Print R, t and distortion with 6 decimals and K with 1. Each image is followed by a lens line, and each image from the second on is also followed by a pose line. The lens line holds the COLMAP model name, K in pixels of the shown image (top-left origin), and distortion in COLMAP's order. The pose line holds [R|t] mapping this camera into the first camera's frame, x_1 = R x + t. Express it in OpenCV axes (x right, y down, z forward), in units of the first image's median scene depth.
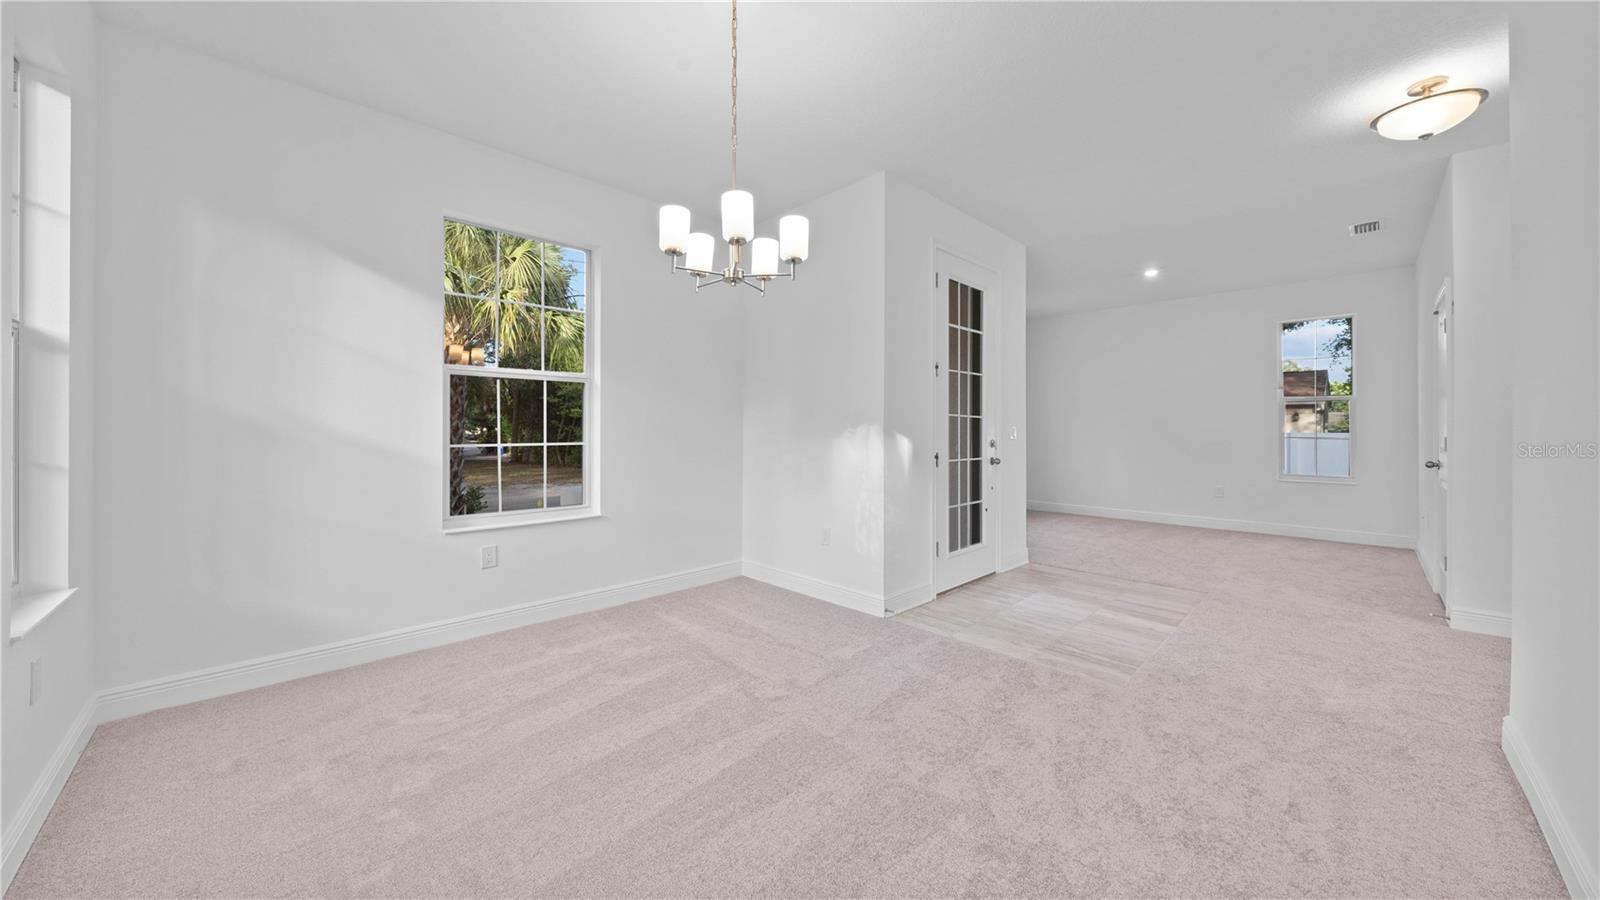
lens RADIAL K [[553.0, 0, 800.4], [0, 553.0, 422.9], [0, 0, 1]] dist [-0.000803, -0.000059]
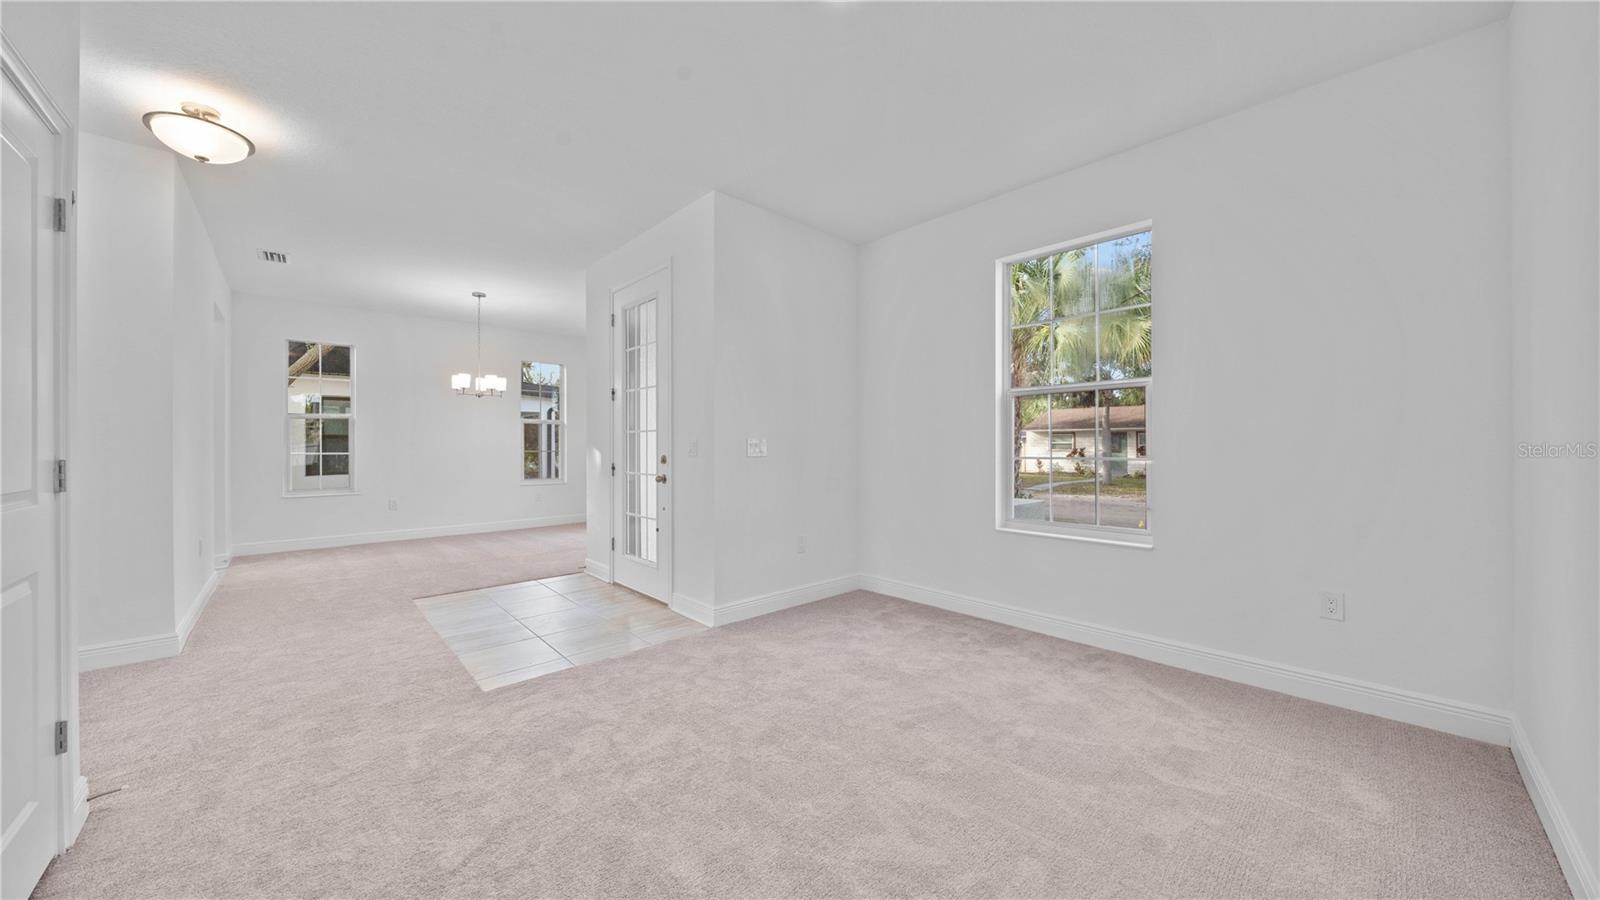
lens RADIAL K [[549.7, 0, 797.7], [0, 549.7, 448.7], [0, 0, 1]] dist [-0.004366, -0.000196]
pose [[-0.031690, -0.001050, -0.999497, 1.645754], [0.014585, 0.999892, -0.001513, 0.033123], [0.999391, -0.014626, -0.031671, 1.660892]]
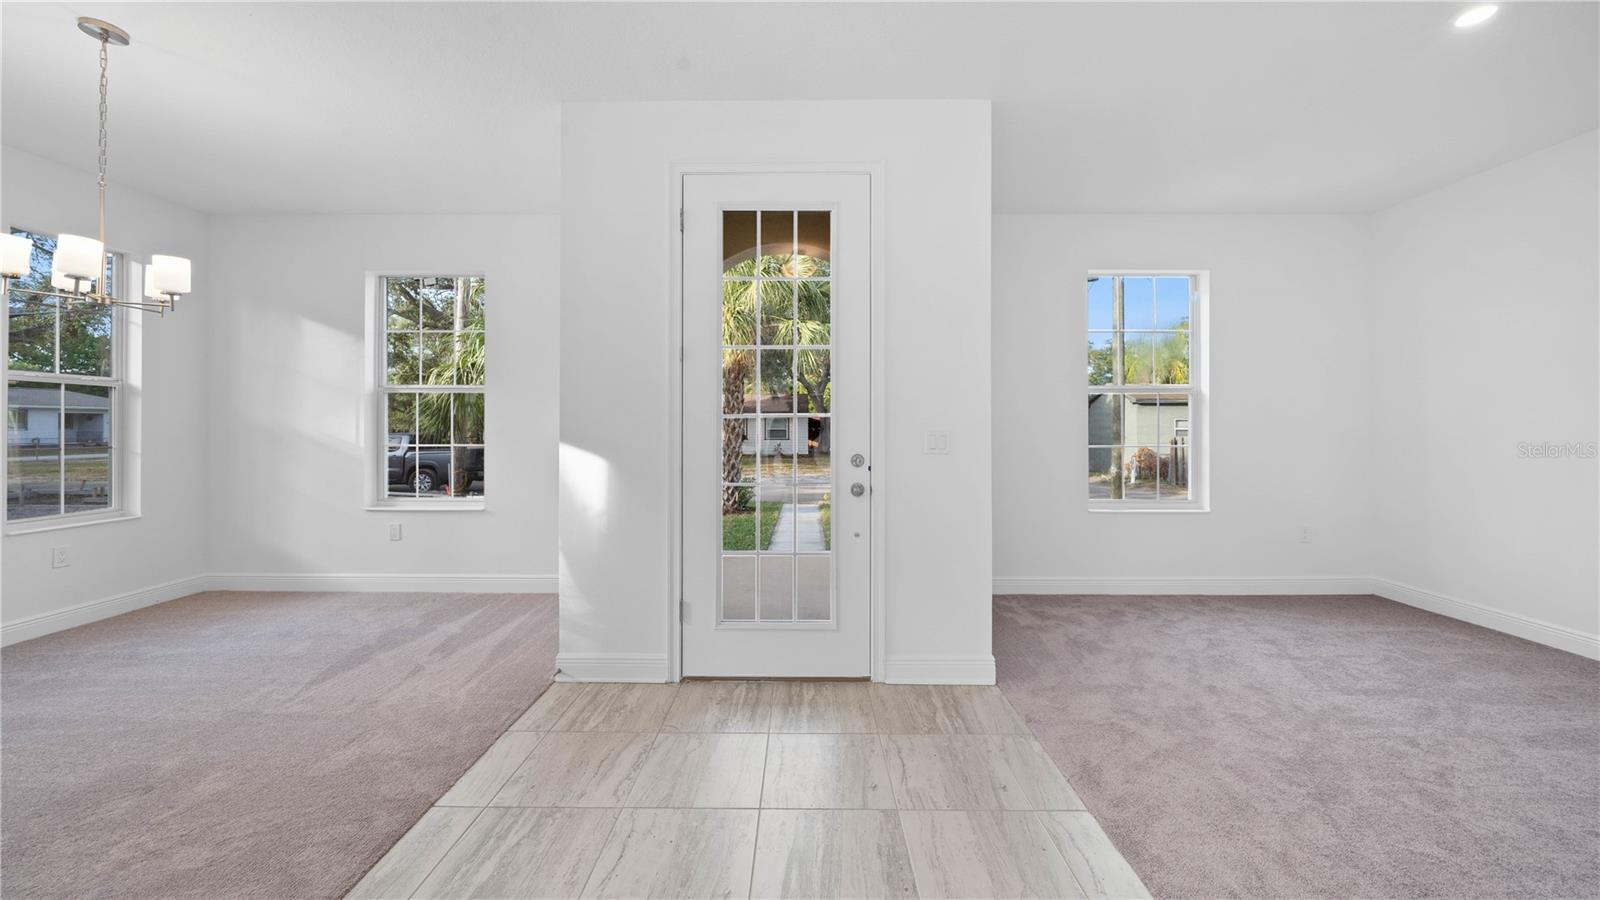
lens RADIAL K [[553.0, 0, 800.4], [0, 553.0, 422.9], [0, 0, 1]] dist [-0.000803, -0.000059]
pose [[0.708087, -0.005045, -0.706107, 0.969677], [0.008690, 0.999961, 0.001570, -0.005866], [0.706072, -0.007248, 0.708103, 0.716909]]
